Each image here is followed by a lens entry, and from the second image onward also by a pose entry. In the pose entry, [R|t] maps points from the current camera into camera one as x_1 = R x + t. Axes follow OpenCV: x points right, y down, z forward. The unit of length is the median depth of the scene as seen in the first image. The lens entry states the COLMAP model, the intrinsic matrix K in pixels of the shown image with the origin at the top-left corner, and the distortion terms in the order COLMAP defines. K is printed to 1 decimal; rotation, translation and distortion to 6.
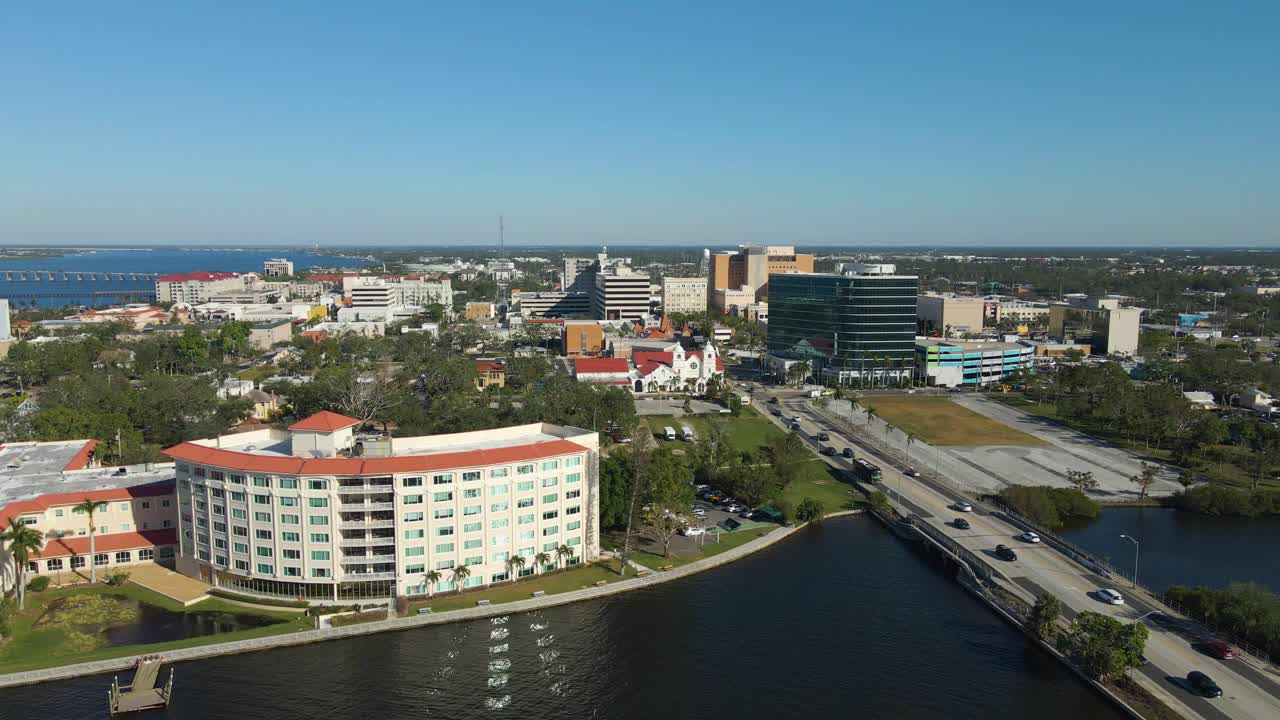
lens RADIAL K [[904.0, 0, 640.0], [0, 904.0, 360.0], [0, 0, 1]] dist [-0.007938, 0.002556]
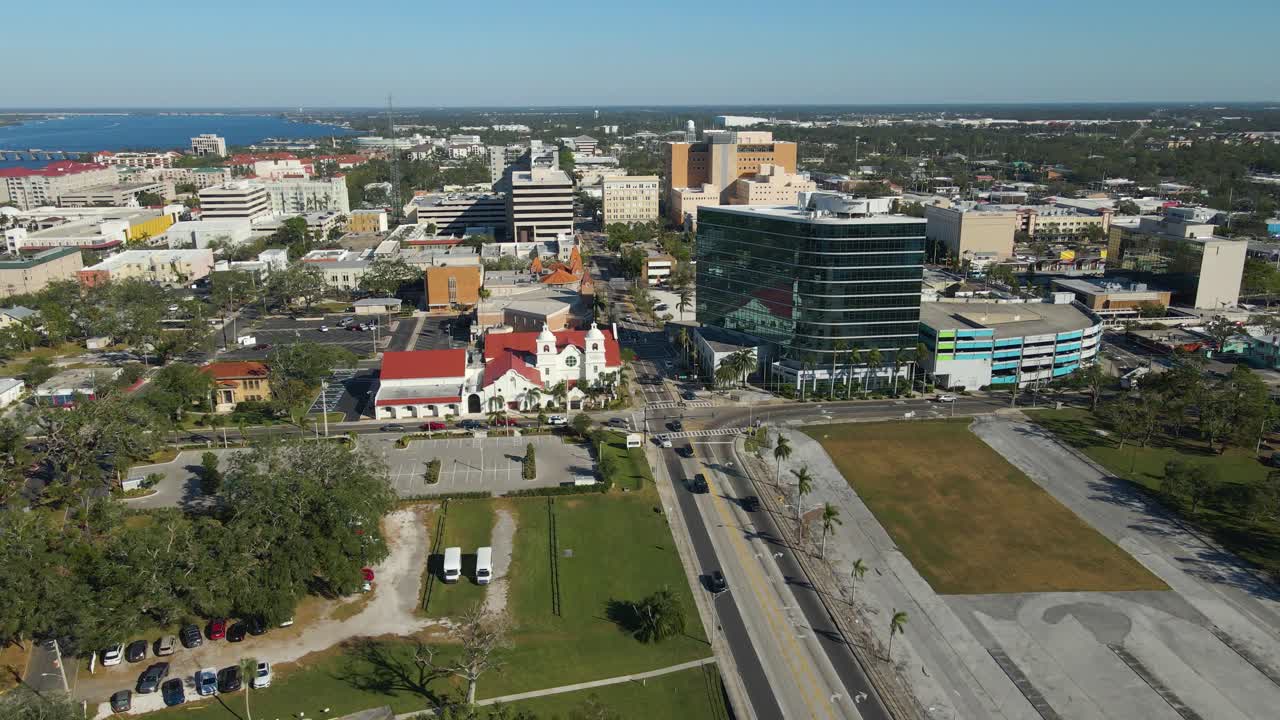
lens RADIAL K [[918.1, 0, 640.0], [0, 918.1, 360.0], [0, 0, 1]] dist [0.004206, 0.003819]
pose [[0.999977, -0.006543, -0.001867, 0.108004], [0.006742, 0.989761, 0.142575, -0.085630], [0.000915, -0.142584, 0.989782, 0.351682]]
